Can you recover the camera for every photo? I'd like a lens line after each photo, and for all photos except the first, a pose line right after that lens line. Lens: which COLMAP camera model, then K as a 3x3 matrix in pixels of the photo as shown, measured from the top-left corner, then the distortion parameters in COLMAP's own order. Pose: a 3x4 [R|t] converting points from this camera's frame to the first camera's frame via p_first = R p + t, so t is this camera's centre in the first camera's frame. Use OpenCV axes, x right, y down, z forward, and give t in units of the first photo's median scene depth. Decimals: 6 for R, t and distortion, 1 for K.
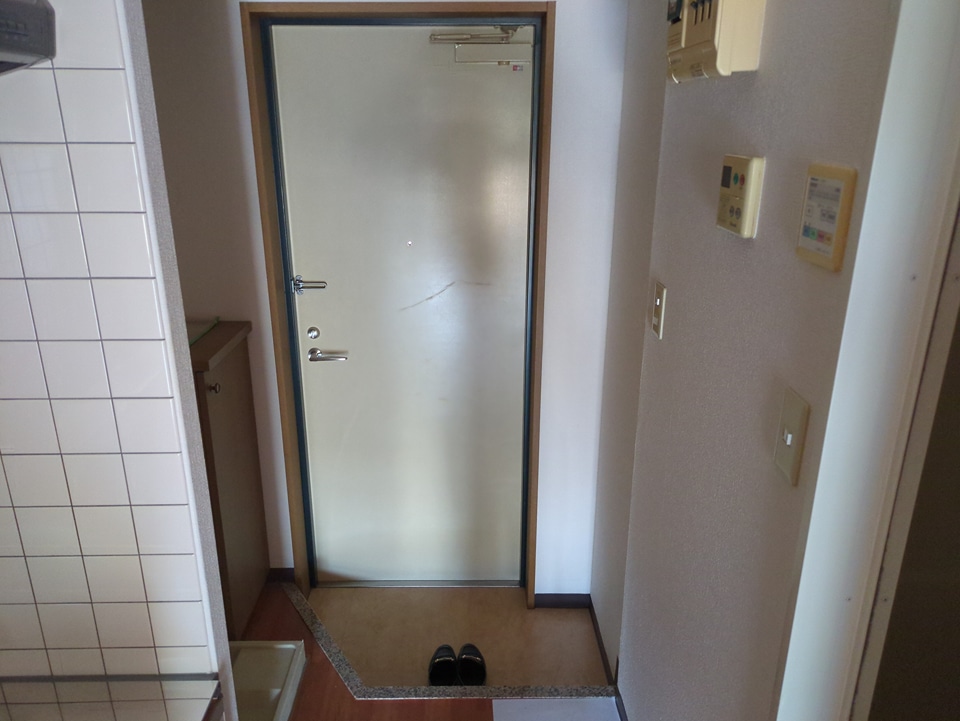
lens RADIAL K [[721.7, 0, 475.2], [0, 721.7, 357.9], [0, 0, 1]] dist [0.057094, -0.050988]
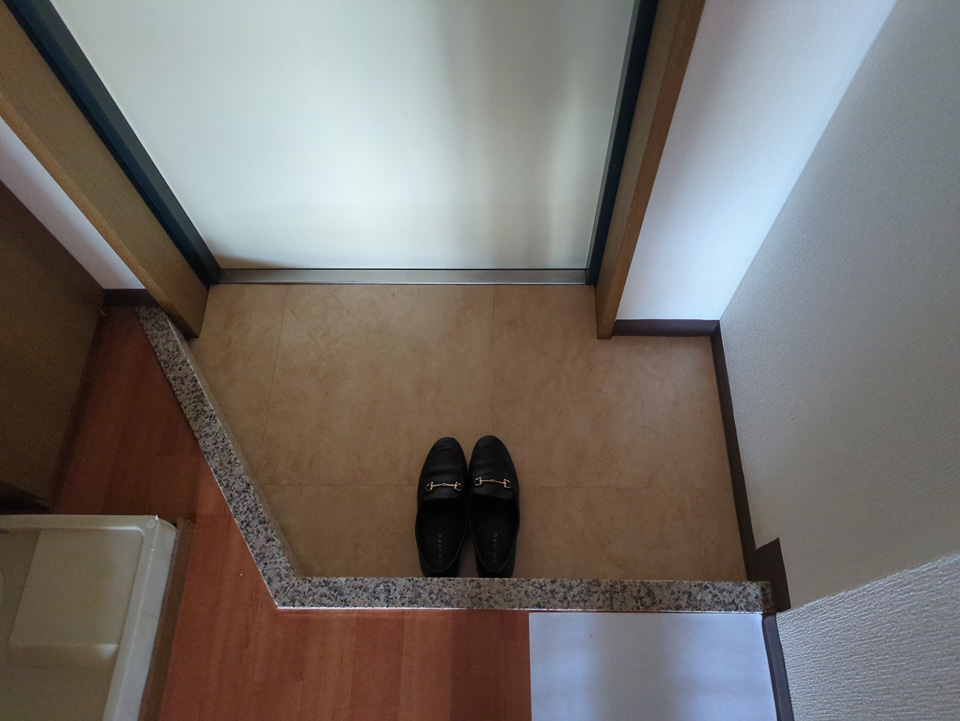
lens RADIAL K [[721.7, 0, 479.5], [0, 721.7, 360.2], [0, 0, 1]] dist [0.057094, -0.050988]
pose [[0.999059, 0.014757, -0.040782, 0.005745], [0.018623, 0.703258, 0.710690, -0.043653], [0.039168, -0.710781, 0.702322, 0.735093]]
